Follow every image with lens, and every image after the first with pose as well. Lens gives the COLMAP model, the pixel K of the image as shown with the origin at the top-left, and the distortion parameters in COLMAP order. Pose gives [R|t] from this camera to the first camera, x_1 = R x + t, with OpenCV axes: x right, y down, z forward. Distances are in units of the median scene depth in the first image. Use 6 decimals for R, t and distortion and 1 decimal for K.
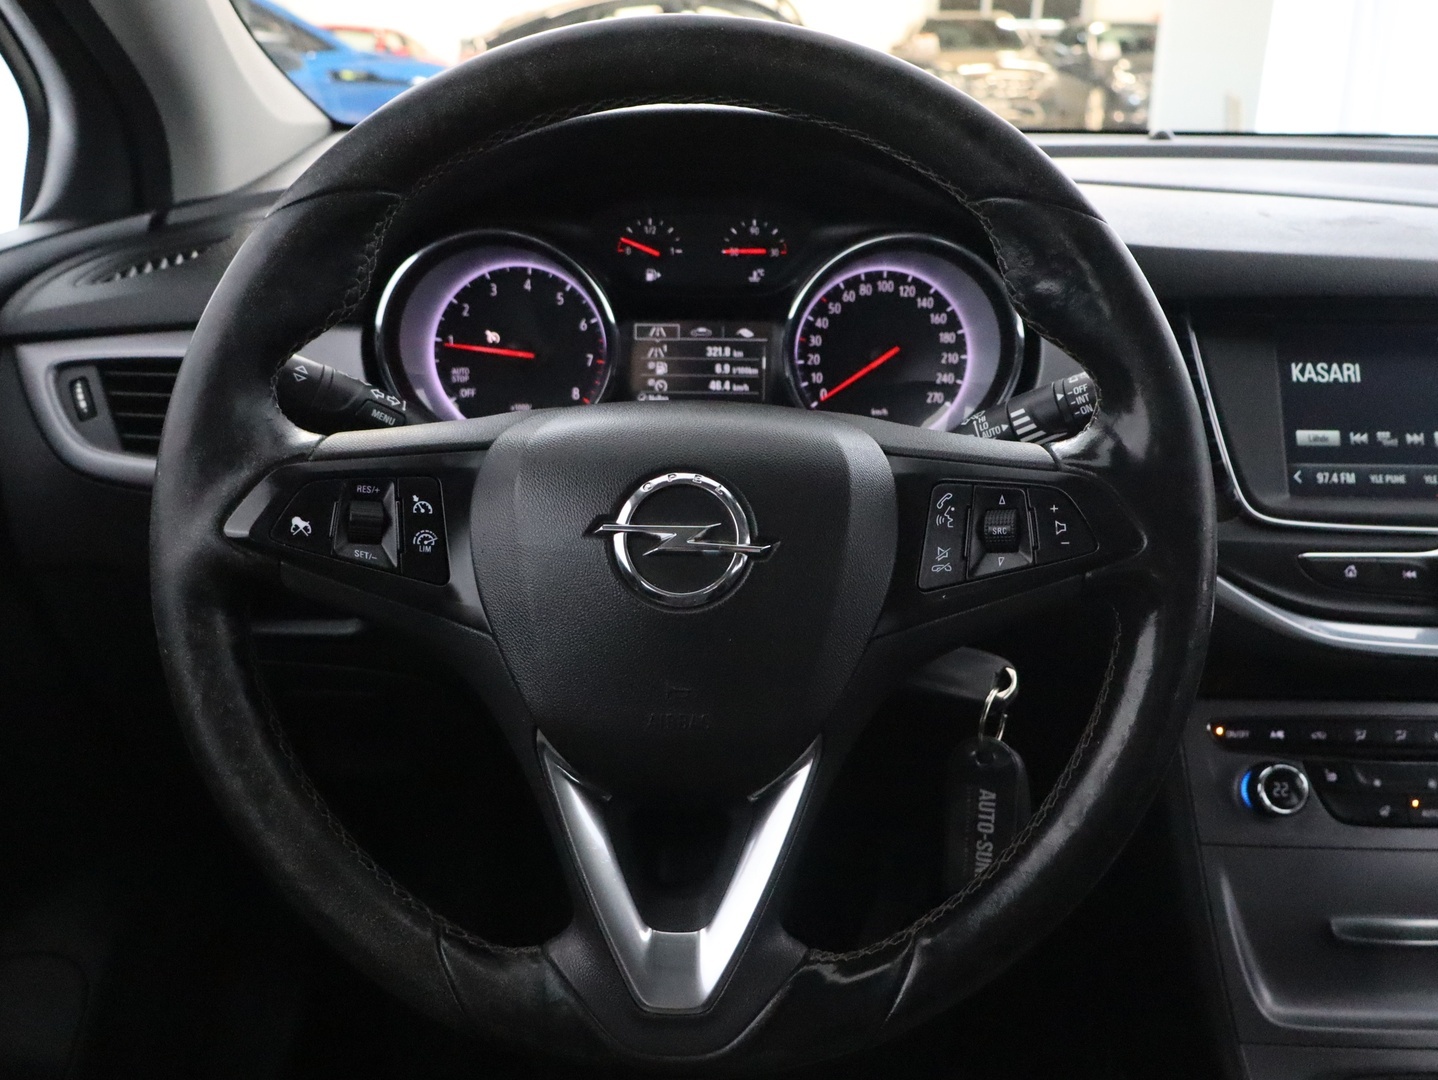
lens RADIAL K [[1342.2, 0, 719.0], [0, 1342.2, 540.0], [0, 0, 1]] dist [0.004886, 0.010815]
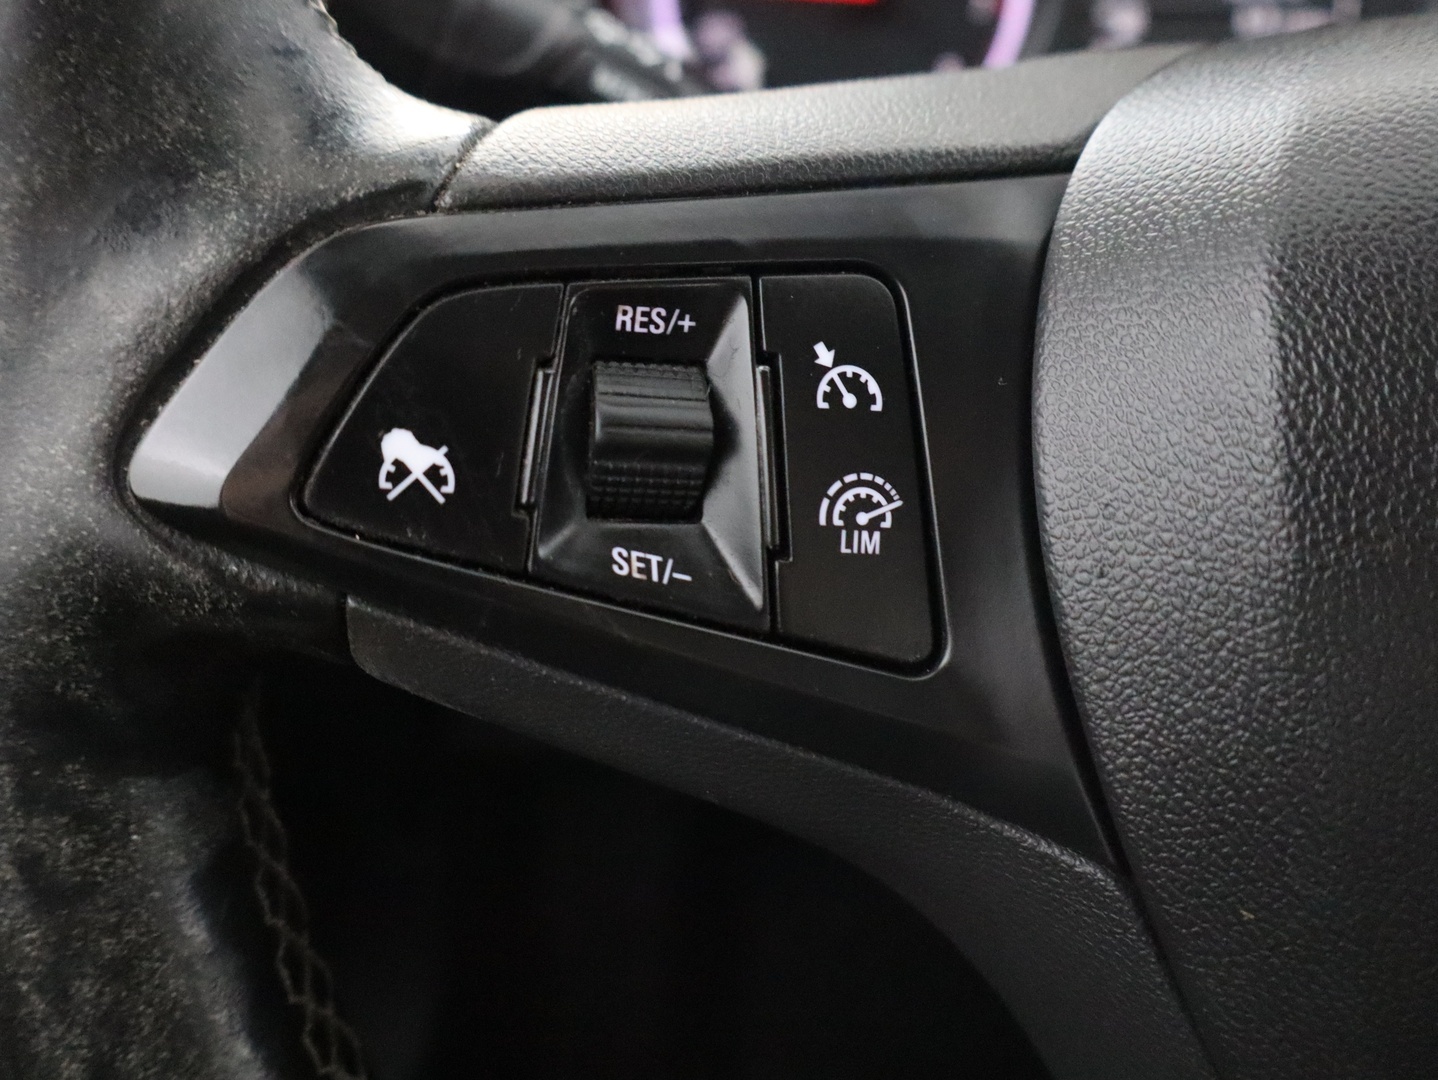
lens RADIAL K [[1342.2, 0, 719.0], [0, 1342.2, 540.0], [0, 0, 1]] dist [0.004886, 0.010815]
pose [[0.997166, 0.022965, -0.071636, -0.212372], [-0.010233, 0.984820, 0.173279, -0.038331], [0.074528, -0.172055, 0.982264, 0.677775]]
